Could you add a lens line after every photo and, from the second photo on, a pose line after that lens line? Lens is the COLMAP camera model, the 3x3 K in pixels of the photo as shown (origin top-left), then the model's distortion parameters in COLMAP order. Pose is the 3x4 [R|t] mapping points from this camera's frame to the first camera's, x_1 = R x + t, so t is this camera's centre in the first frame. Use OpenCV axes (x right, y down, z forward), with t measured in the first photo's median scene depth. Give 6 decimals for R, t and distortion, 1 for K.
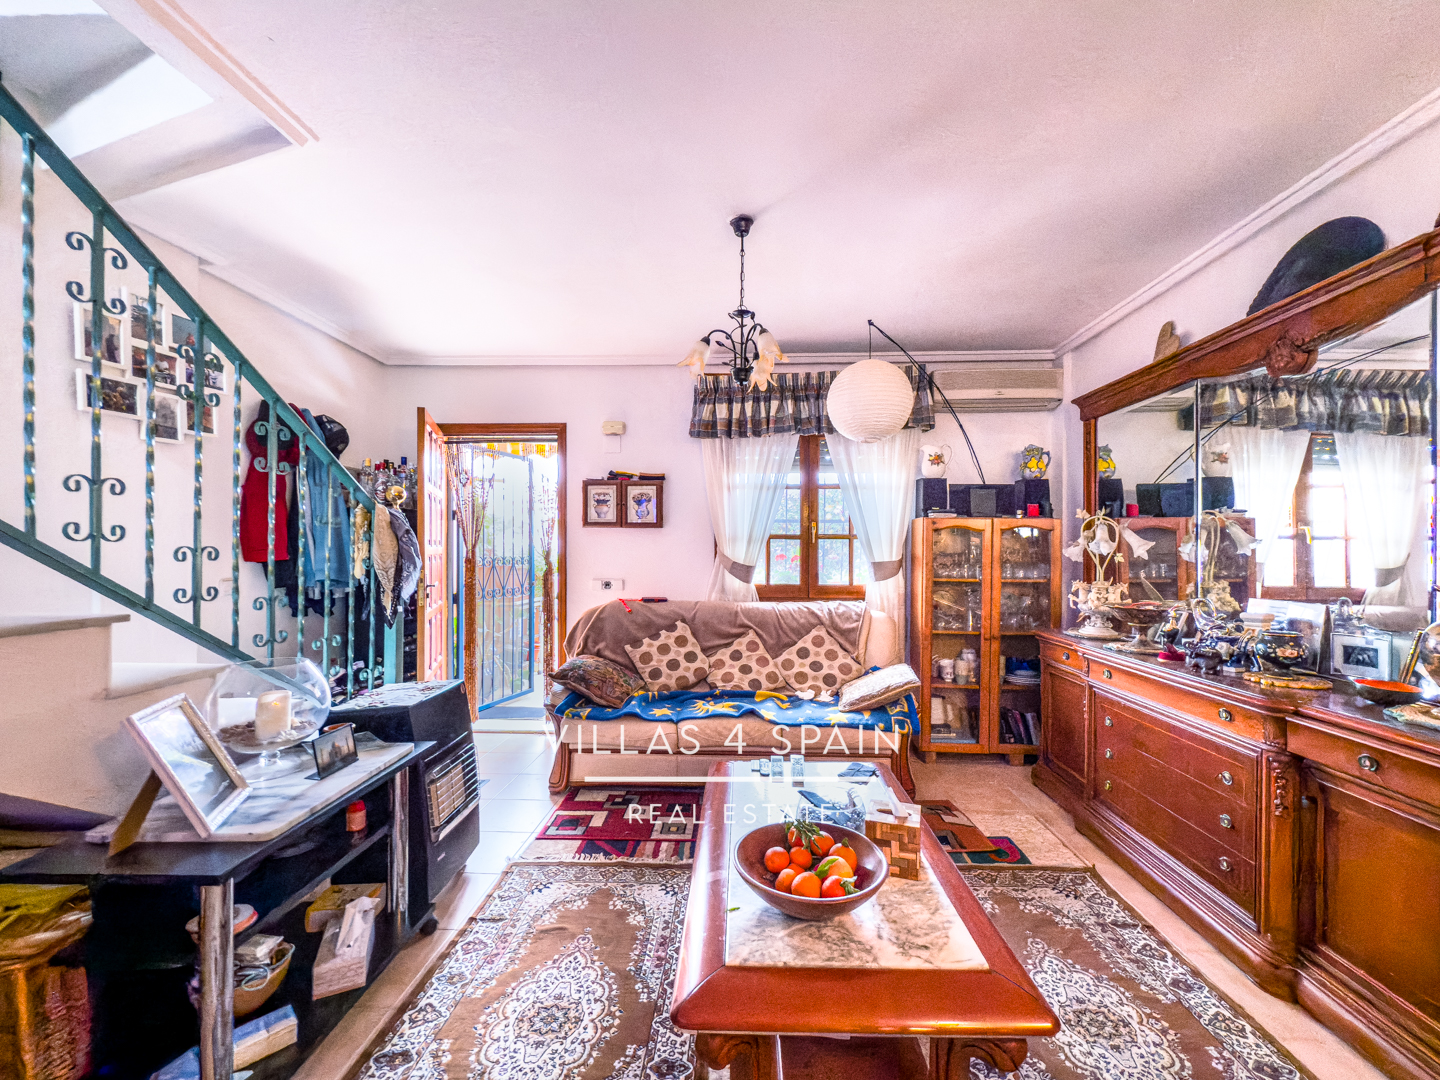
lens RADIAL K [[573.4, 0, 722.7], [0, 573.4, 550.8], [0, 0, 1]] dist [-0.001347, -0.000173]
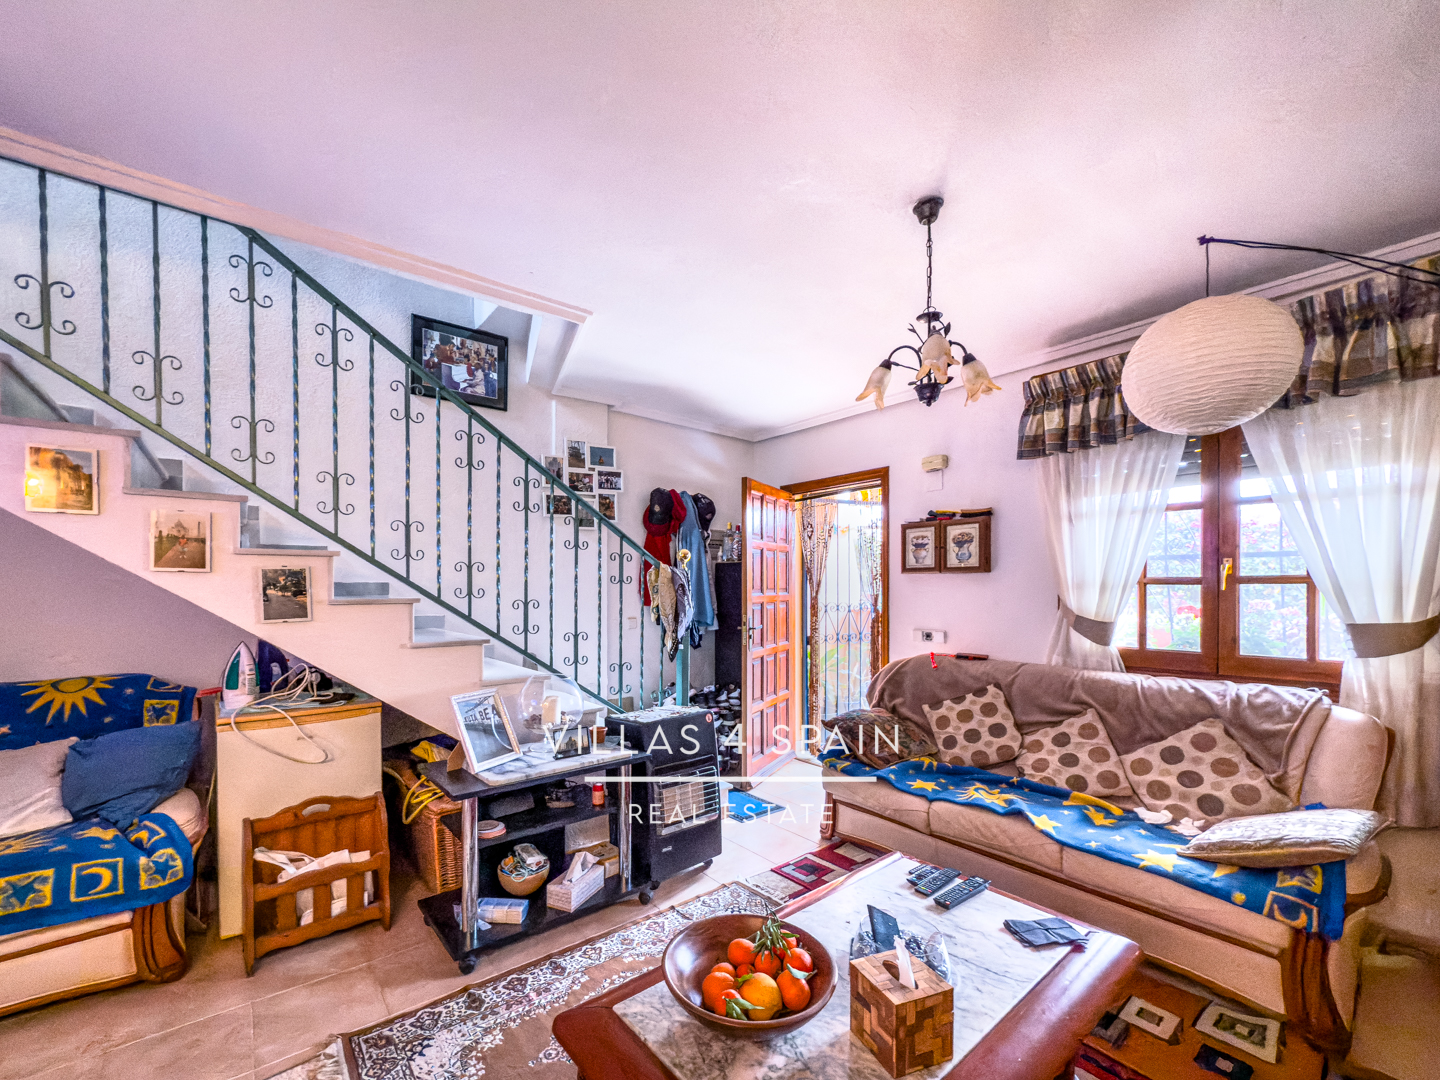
lens RADIAL K [[587.1, 0, 713.9], [0, 587.1, 591.5], [0, 0, 1]] dist [0.000541, -0.000084]
pose [[0.653017, 0.001010, -0.757342, 0.315832], [0.000968, 0.999997, 0.002169, -0.015668], [0.757342, -0.002149, 0.653014, 0.145765]]
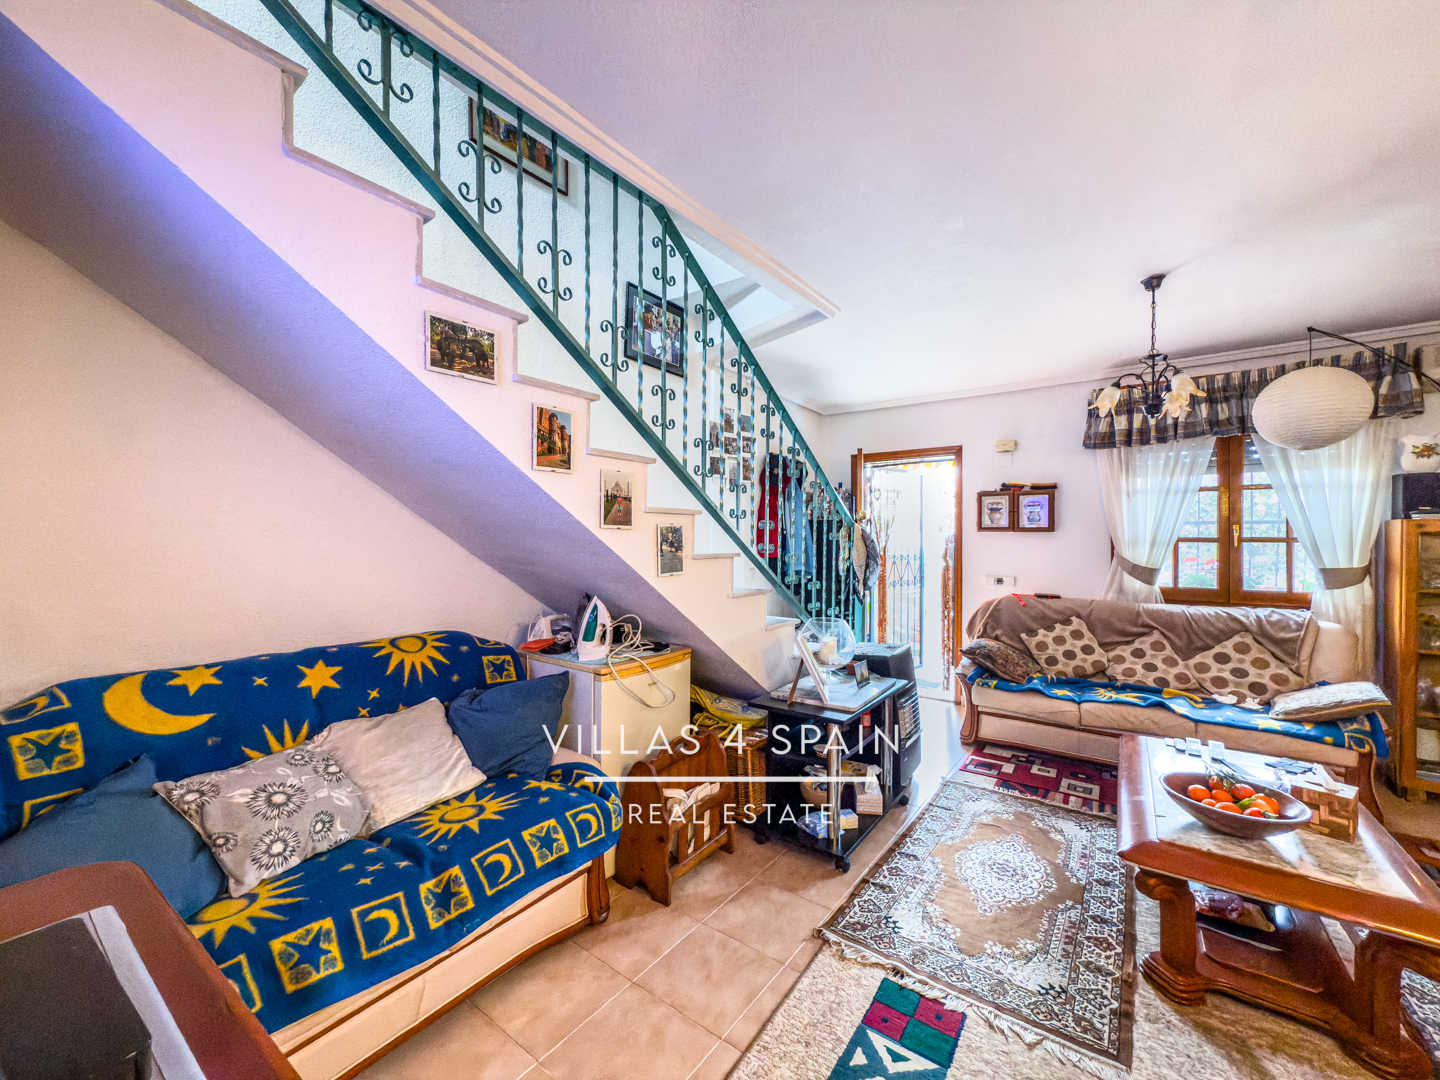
lens RADIAL K [[568.4, 0, 722.1], [0, 568.4, 536.5], [0, 0, 1]] dist [0.000162, 0.000076]
pose [[0.836974, -0.000987, -0.547242, -0.045937], [-0.003724, 0.999965, -0.007498, -0.022262], [0.547230, 0.008314, 0.836941, -0.304374]]
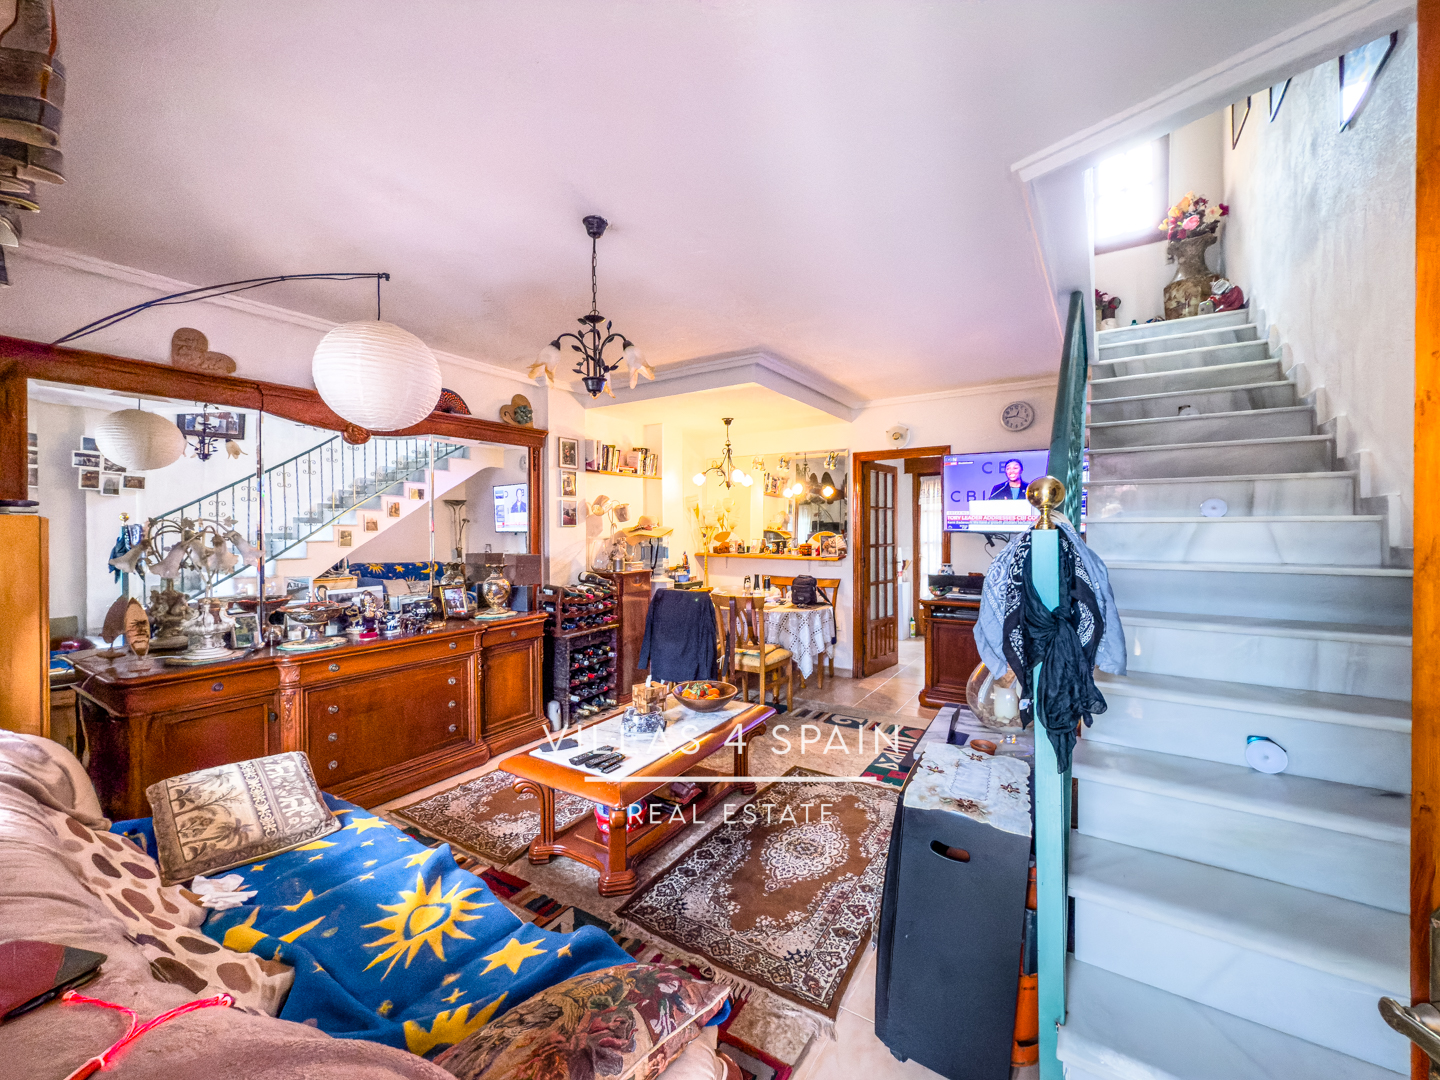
lens RADIAL K [[578.7, 0, 725.5], [0, 578.7, 535.5], [0, 0, 1]] dist [-0.000250, -0.000073]
pose [[-0.866514, -0.006261, 0.499113, -0.422115], [0.001246, 0.999891, 0.014705, -0.048755], [-0.499151, 0.013364, -0.866412, 1.156391]]
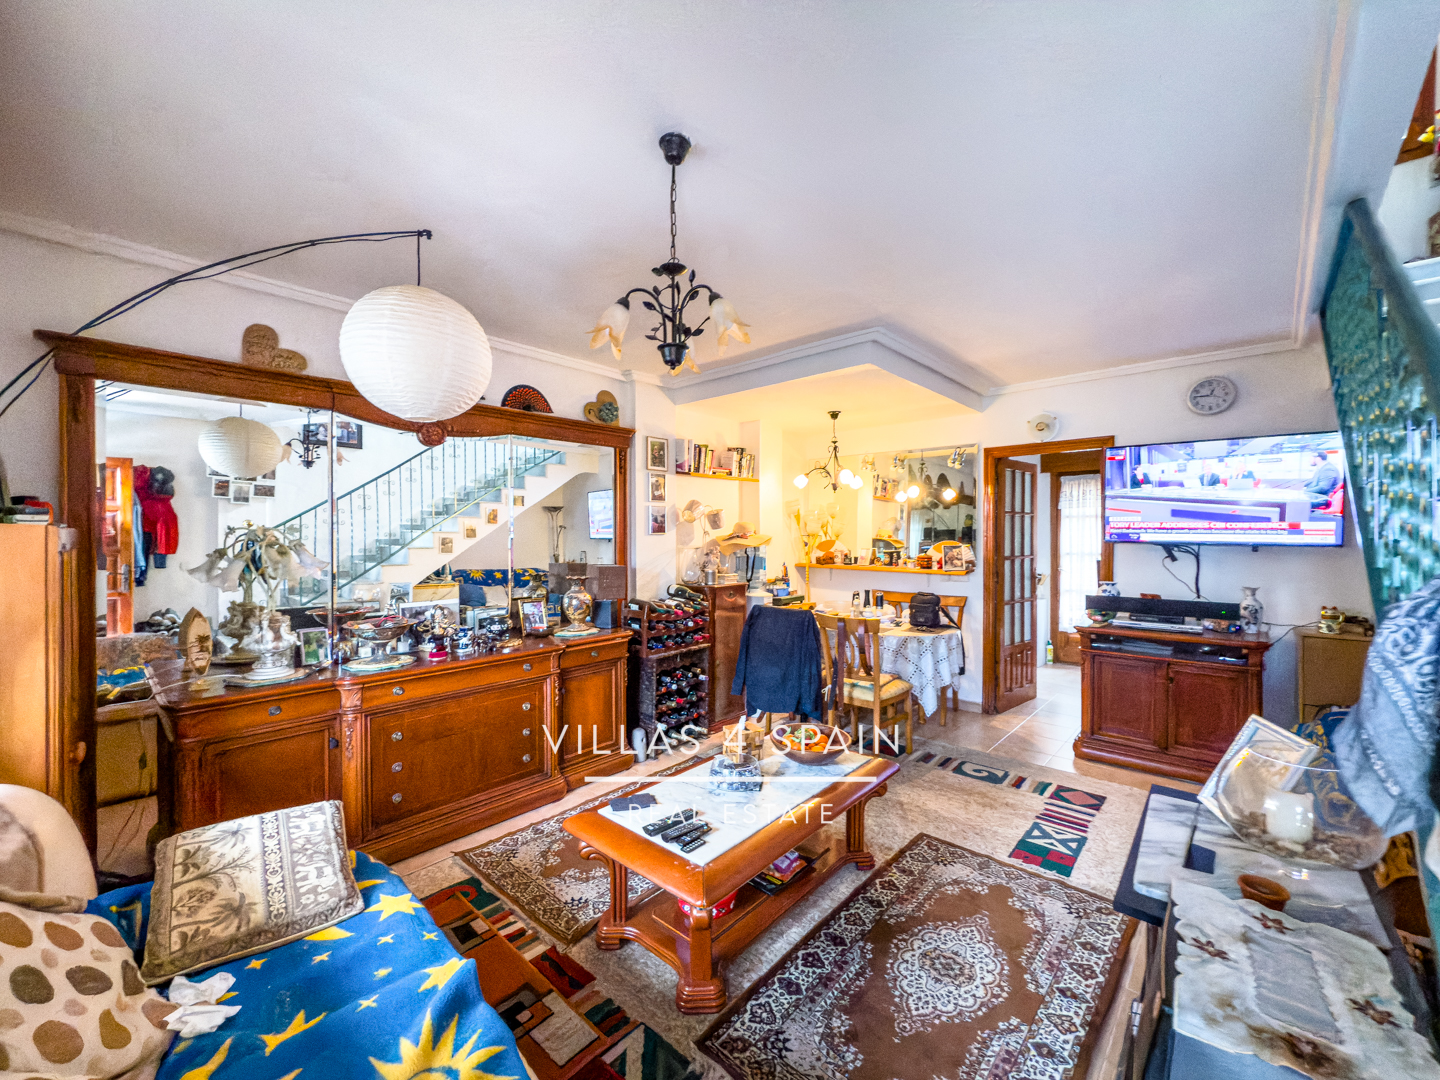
lens RADIAL K [[573.5, 0, 728.7], [0, 573.5, 540.5], [0, 0, 1]] dist [0.000201, -0.000012]
pose [[-0.774340, -0.009661, 0.632696, -0.324106], [-0.001324, 0.999906, 0.013646, -0.054290], [-0.632768, 0.009729, -0.774280, 1.022444]]
